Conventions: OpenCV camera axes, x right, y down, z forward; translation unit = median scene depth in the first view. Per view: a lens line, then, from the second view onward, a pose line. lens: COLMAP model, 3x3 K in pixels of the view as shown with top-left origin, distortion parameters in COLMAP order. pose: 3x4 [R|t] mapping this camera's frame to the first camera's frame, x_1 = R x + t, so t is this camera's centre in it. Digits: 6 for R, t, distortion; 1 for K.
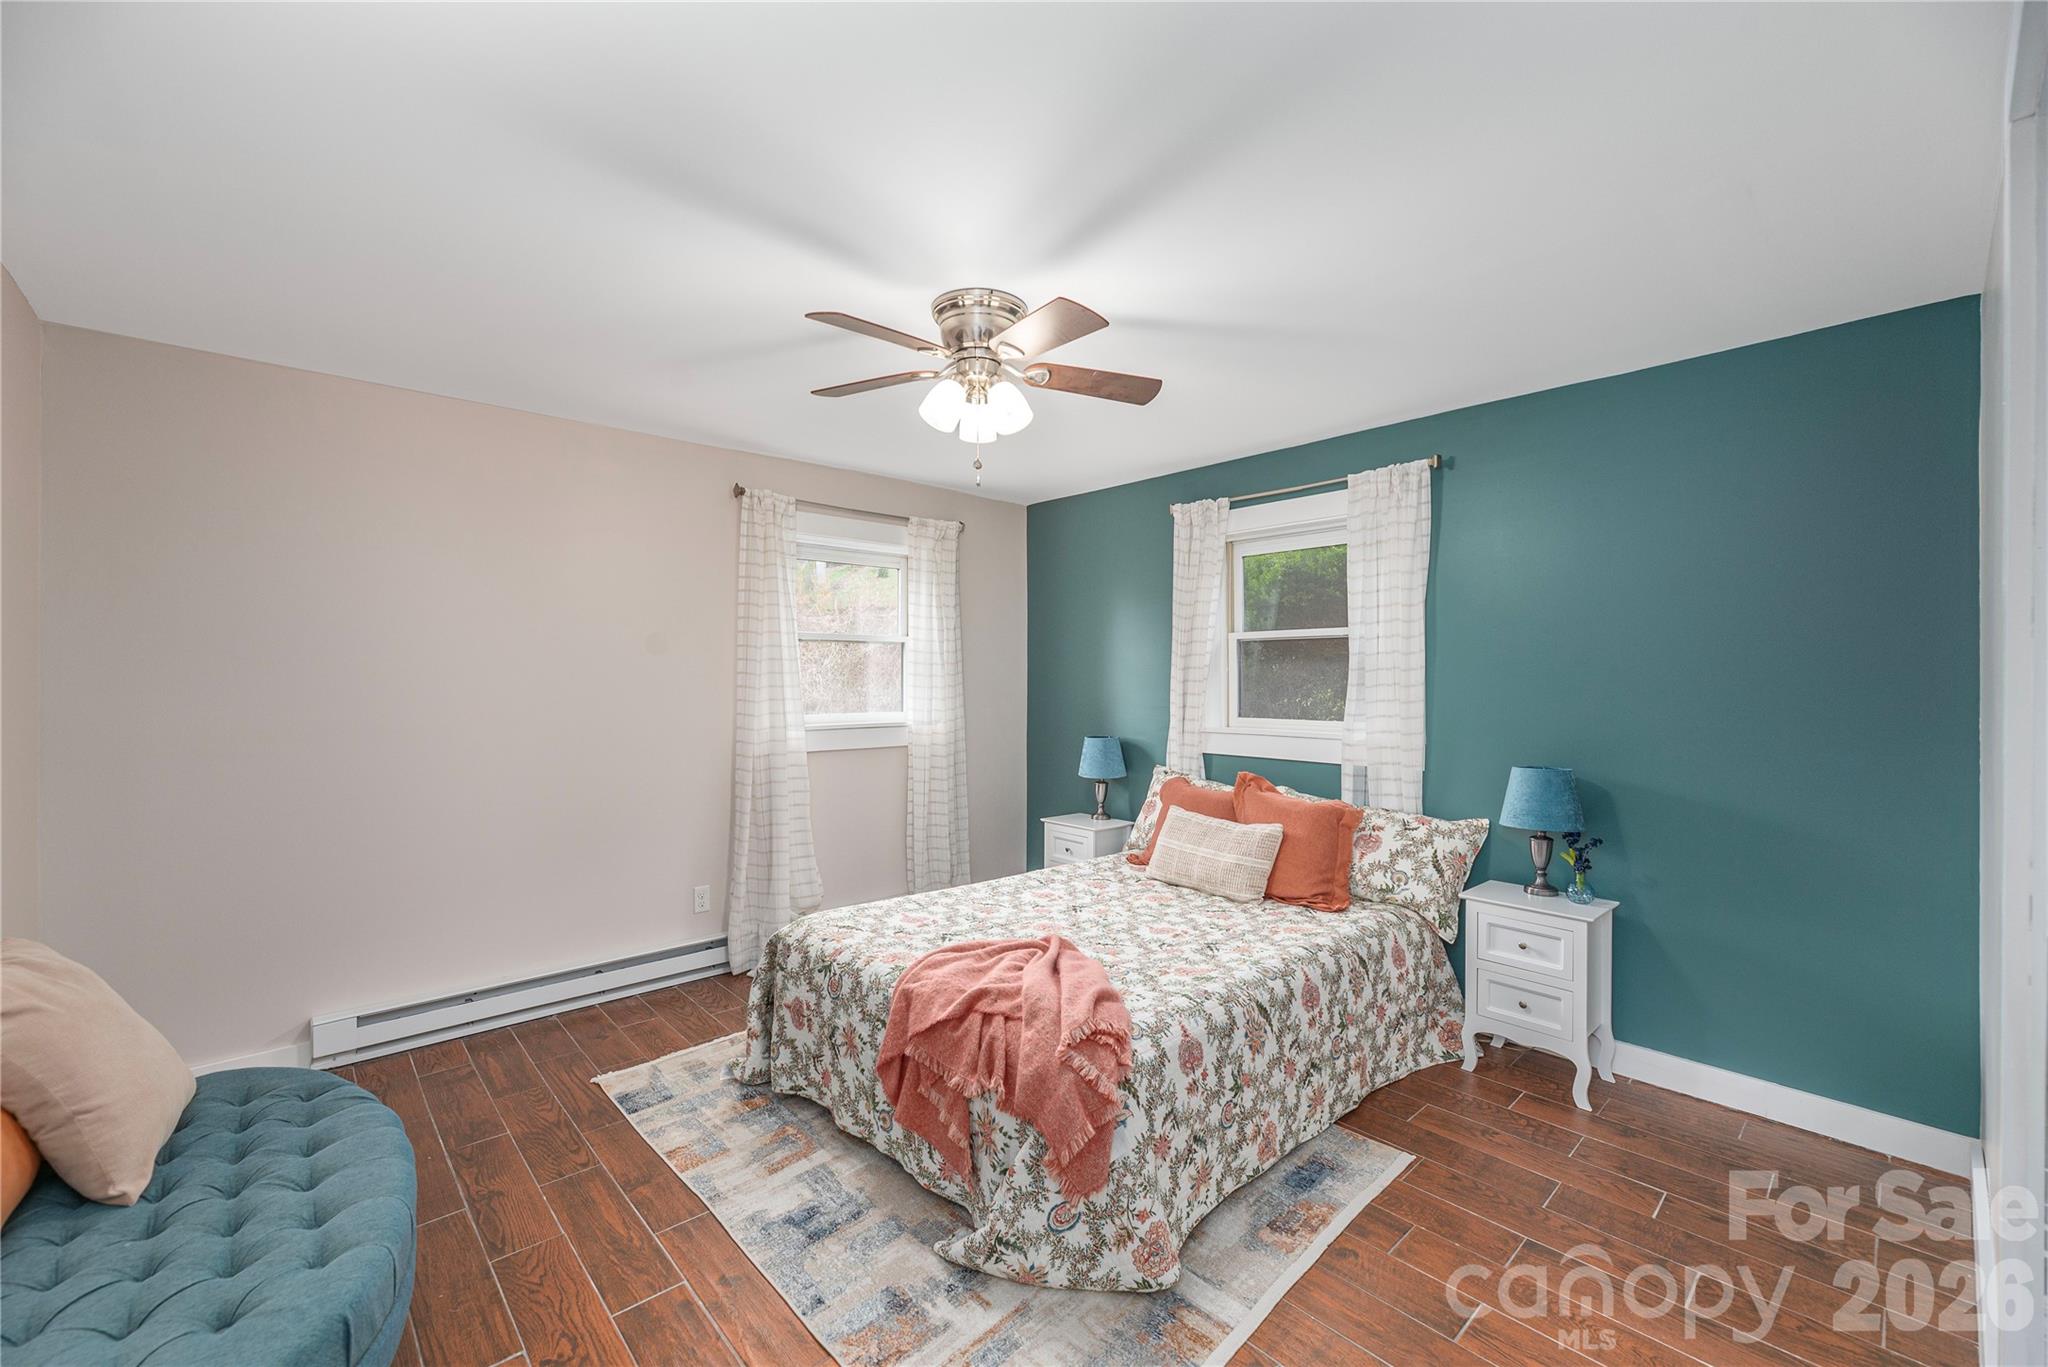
lens RADIAL K [[845.6, 0, 1029.8], [0, 845.6, 676.3], [0, 0, 1]] dist [-0.002253, 0.001476]
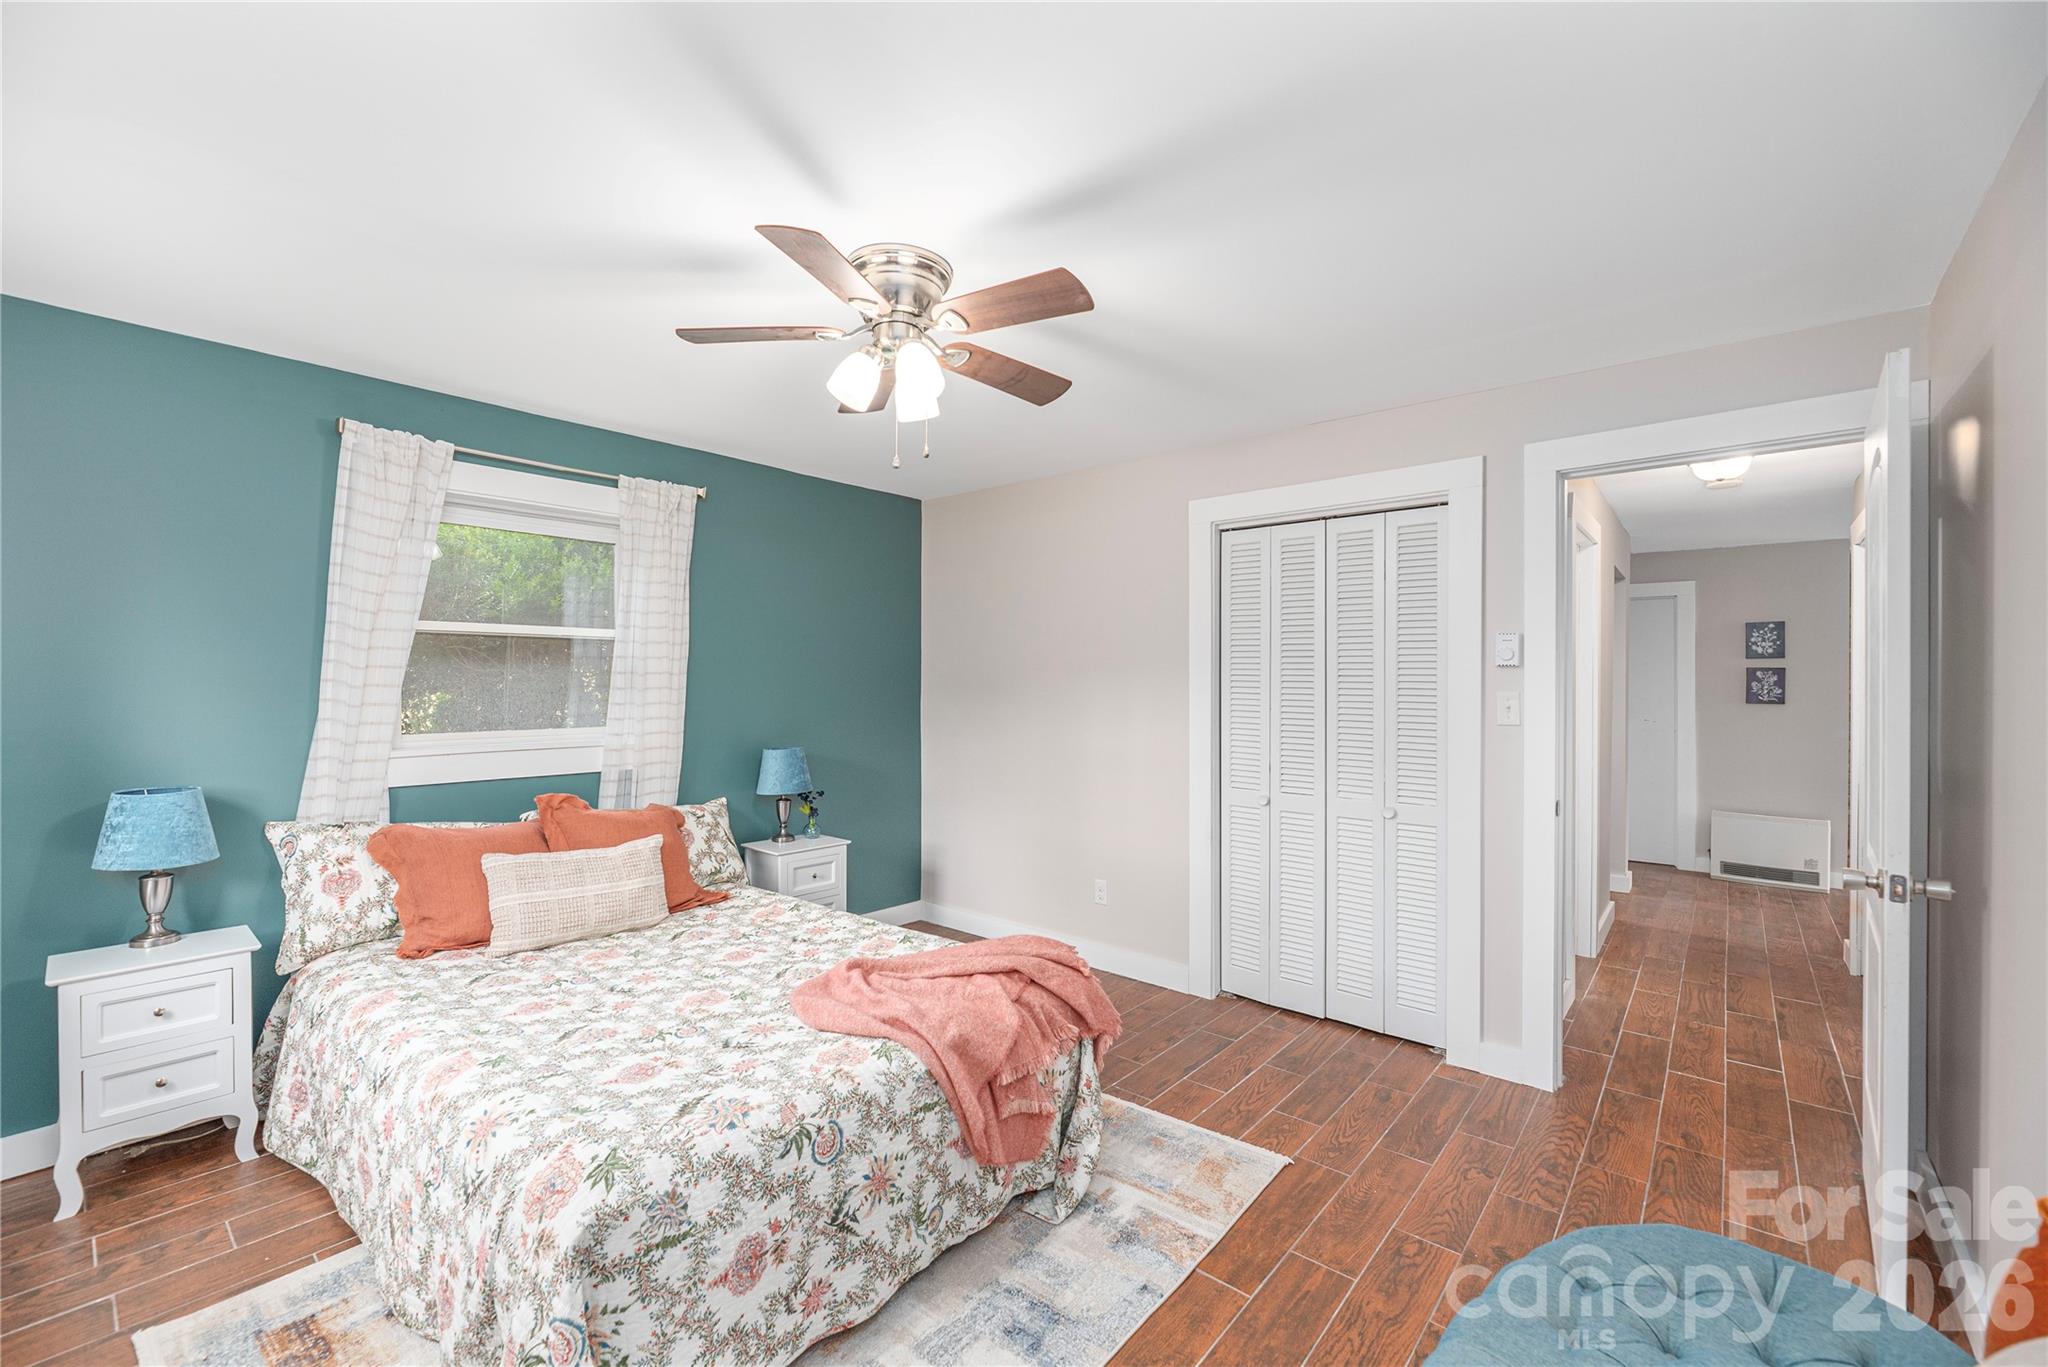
lens RADIAL K [[804.0, 0, 1033.1], [0, 804.0, 685.4], [0, 0, 1]] dist [-0.000664, -0.000384]
pose [[-0.110904, -0.005199, 0.993818, -0.713604], [-0.009855, 0.999943, 0.004131, -0.003123], [-0.993782, -0.009335, -0.110949, 0.736093]]
